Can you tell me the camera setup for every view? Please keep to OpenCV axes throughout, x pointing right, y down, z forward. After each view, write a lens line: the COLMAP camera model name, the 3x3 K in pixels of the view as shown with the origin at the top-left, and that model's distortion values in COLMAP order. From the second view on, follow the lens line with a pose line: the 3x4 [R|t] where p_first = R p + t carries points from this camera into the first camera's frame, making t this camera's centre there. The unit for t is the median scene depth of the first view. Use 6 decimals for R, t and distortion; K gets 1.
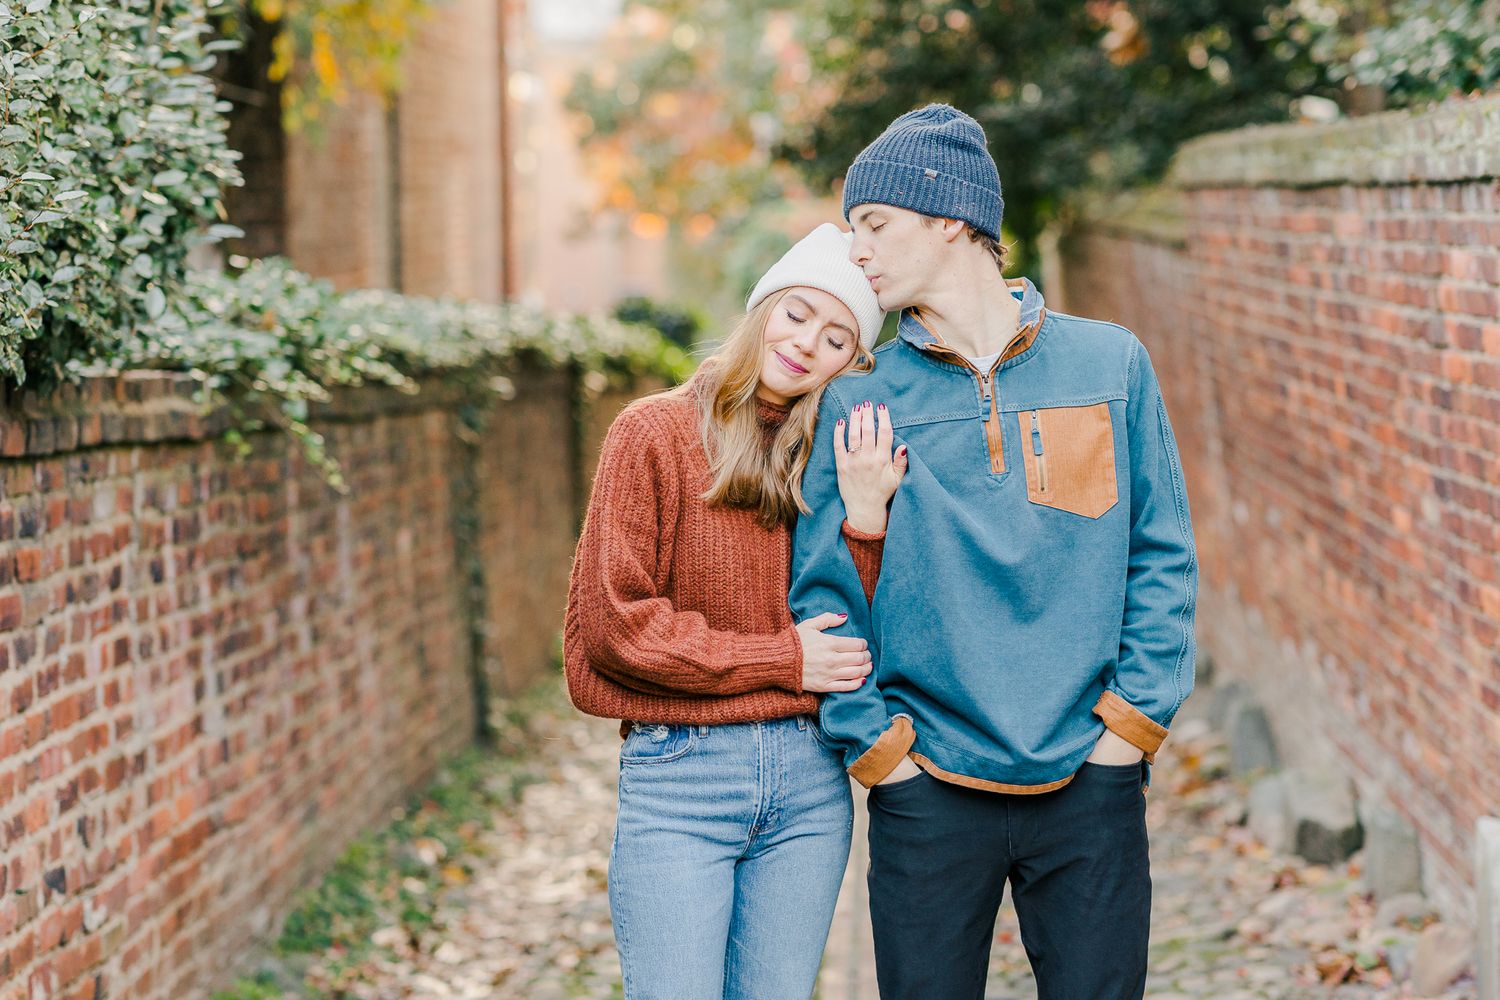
lens RADIAL K [[3718.0, 0, 750.0], [0, 3718.0, 500.0], [0, 0, 1]] dist [0.038479, -0.044520]
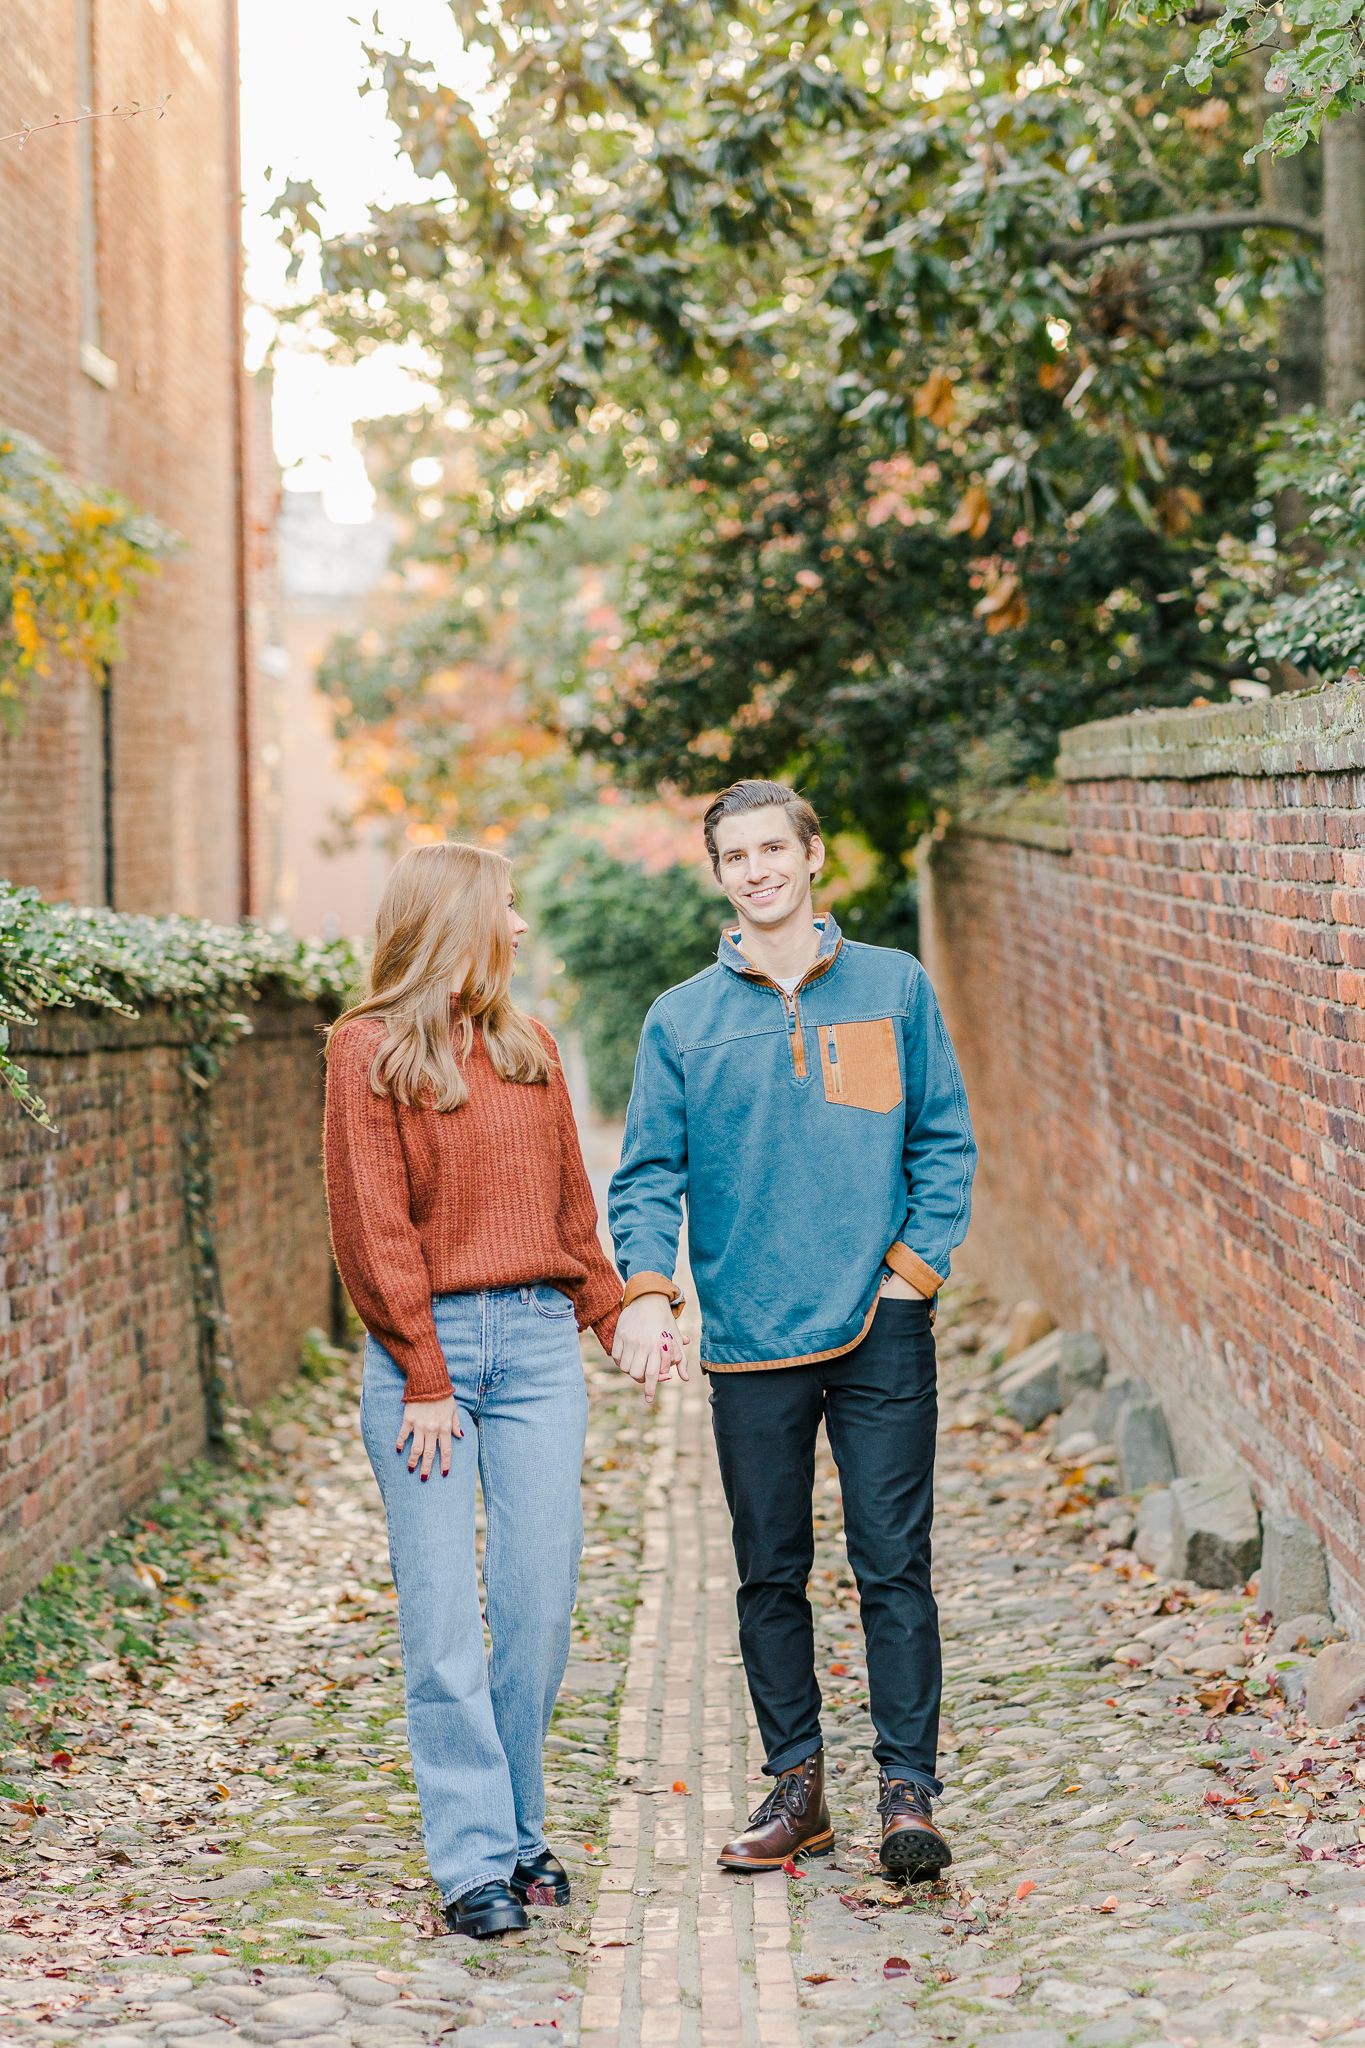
lens RADIAL K [[4988.3, 0, 712.6], [0, 4988.3, 1028.2], [0, 0, 1]] dist [0.009747, 0.172226]
pose [[0.999582, 0.002629, 0.028775, 0.006892], [-0.001564, 0.999316, -0.036960, 0.013427], [-0.028852, 0.036900, 0.998902, -0.120951]]
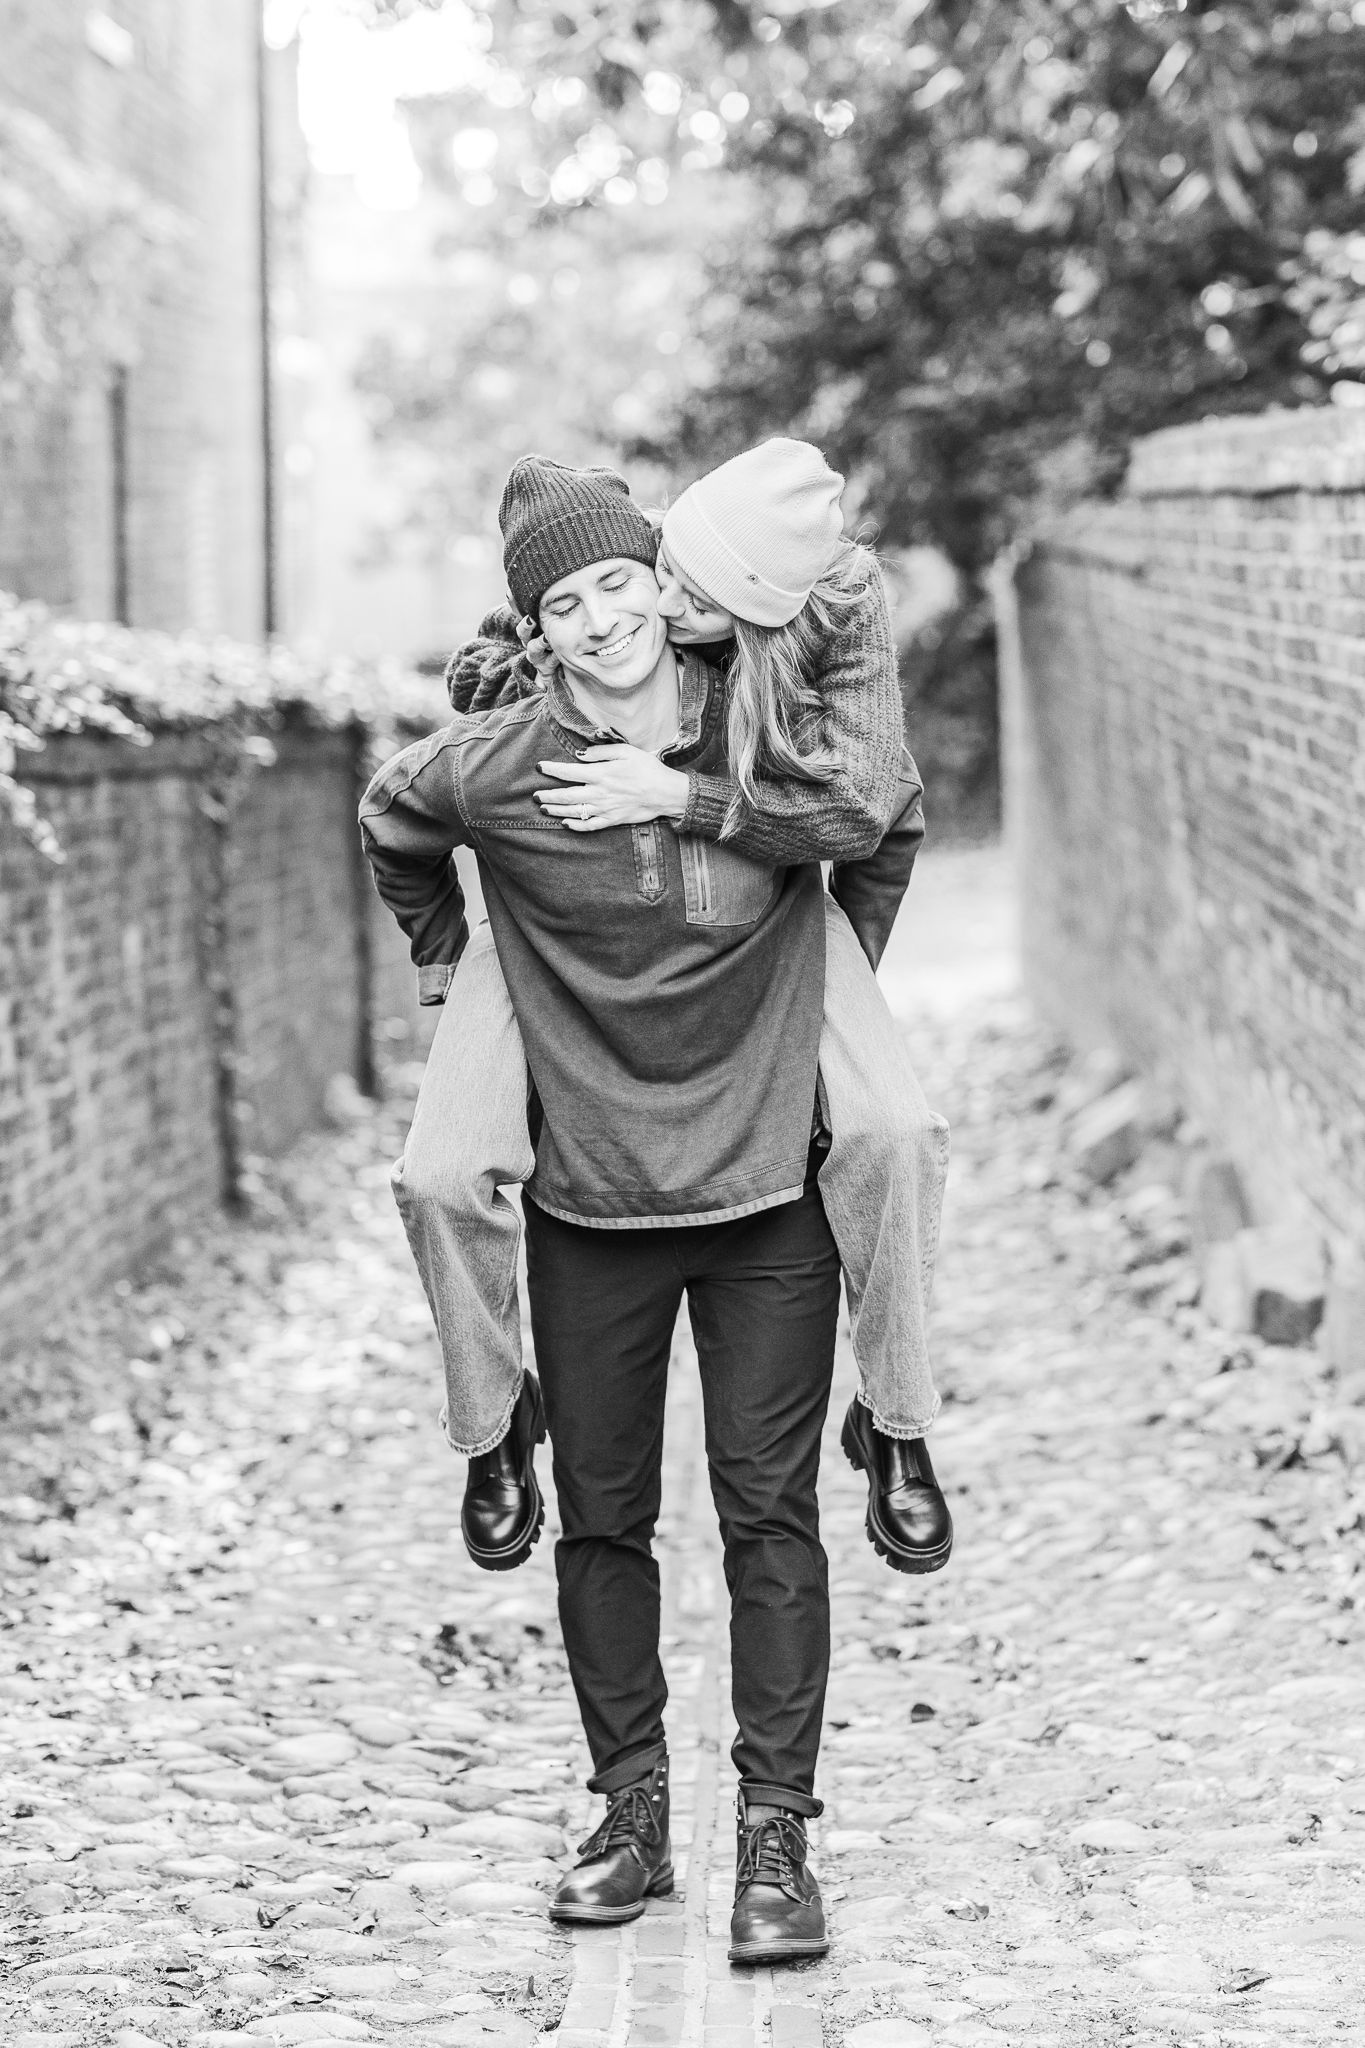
lens RADIAL K [[5639.0, 0, 766.0], [0, 5639.0, 977.0], [0, 0, 1]] dist [0.039753, -0.274350]
pose [[0.999764, 0.005418, 0.021018, 0.016314], [-0.005404, 0.999985, -0.000737, 0.019967], [-0.021022, 0.000623, 0.999779, -0.199726]]
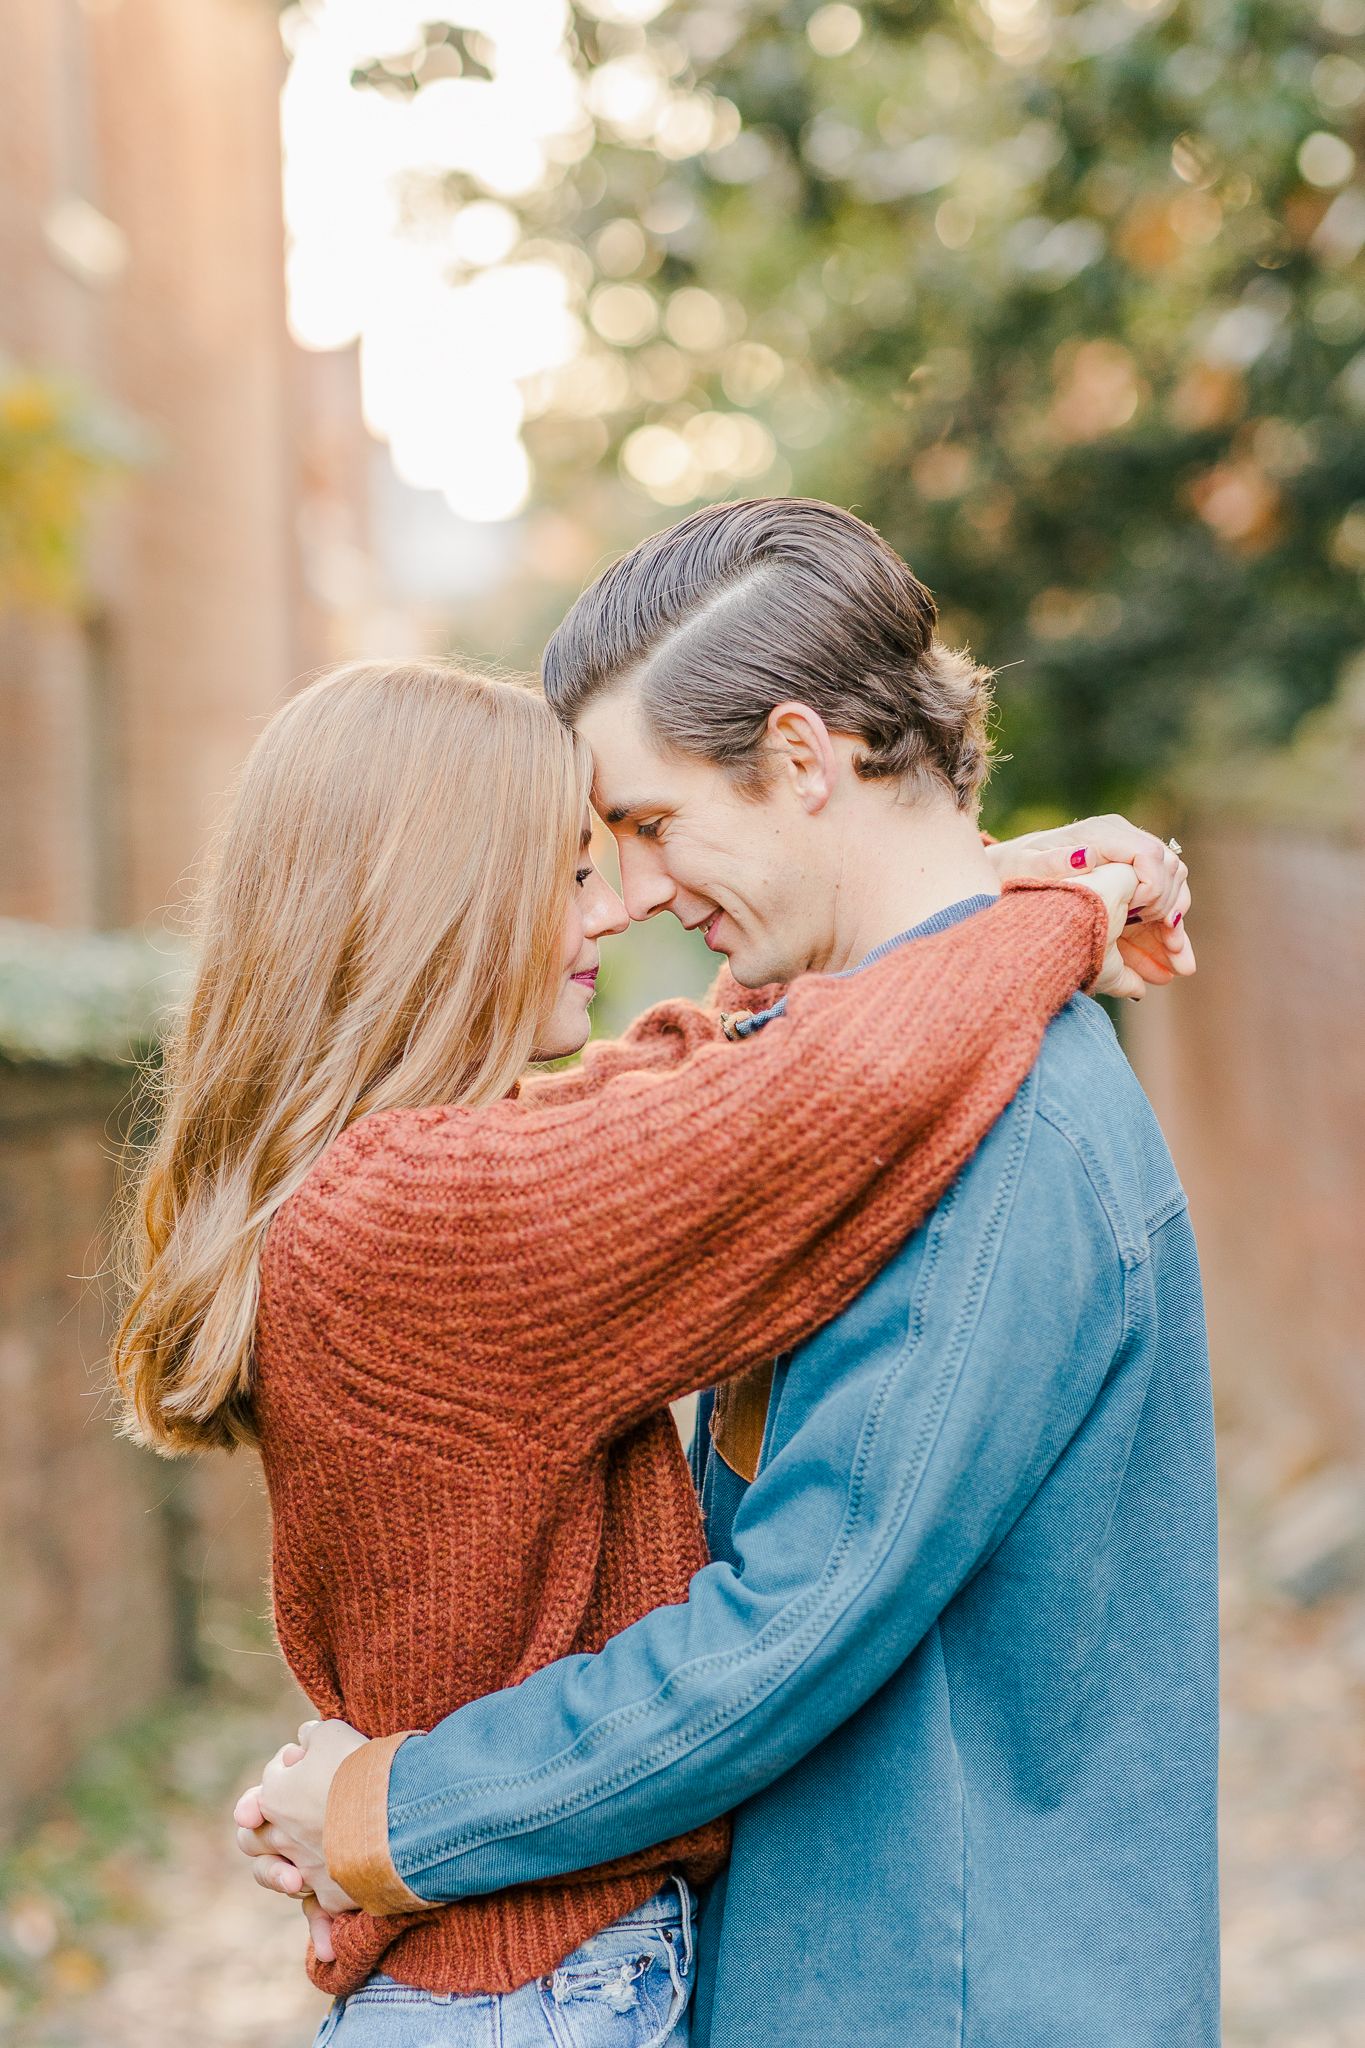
lens RADIAL K [[4988.3, 0, 712.6], [0, 4988.3, 1028.2], [0, 0, 1]] dist [0.009747, 0.172226]
pose [[0.999928, -0.011996, -0.000126, 0.011807], [0.011983, 0.999190, -0.038411, -0.006975], [0.000587, 0.038407, 0.999262, 0.208642]]
